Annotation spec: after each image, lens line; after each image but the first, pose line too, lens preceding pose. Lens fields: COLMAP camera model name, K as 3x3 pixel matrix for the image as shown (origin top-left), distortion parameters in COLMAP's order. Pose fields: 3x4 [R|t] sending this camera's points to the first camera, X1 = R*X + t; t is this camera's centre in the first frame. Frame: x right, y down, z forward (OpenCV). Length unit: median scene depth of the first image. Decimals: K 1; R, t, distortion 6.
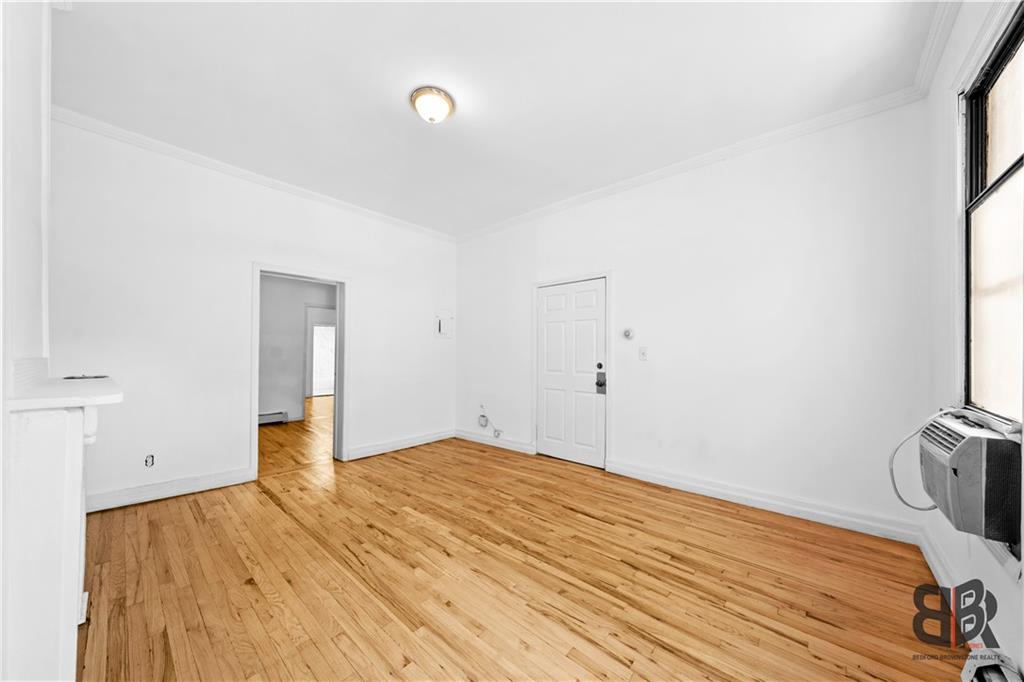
lens RADIAL K [[350.7, 0, 512.0], [0, 350.7, 341.0], [0, 0, 1]] dist [-0.000764, -0.000019]
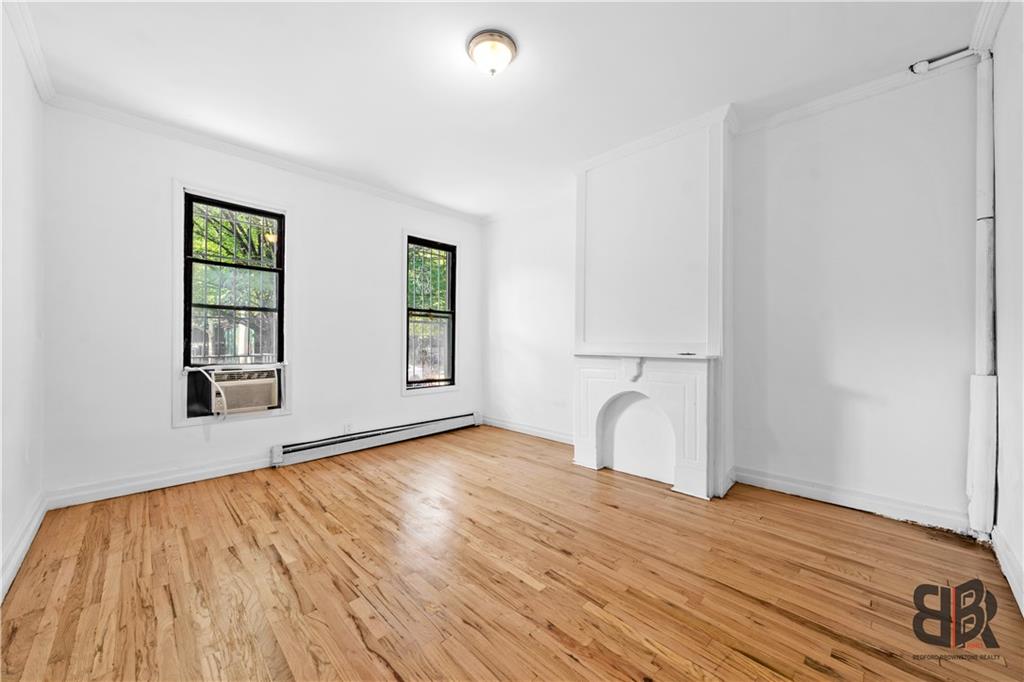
lens RADIAL K [[370.0, 0, 512.0], [0, 370.0, 341.0], [0, 0, 1]] dist [0.000400, 0.000004]
pose [[-0.997842, -0.006466, 0.065347, -0.374854], [-0.008733, 0.999367, -0.034477, 0.081659], [-0.065083, -0.034974, -0.997267, 2.119177]]
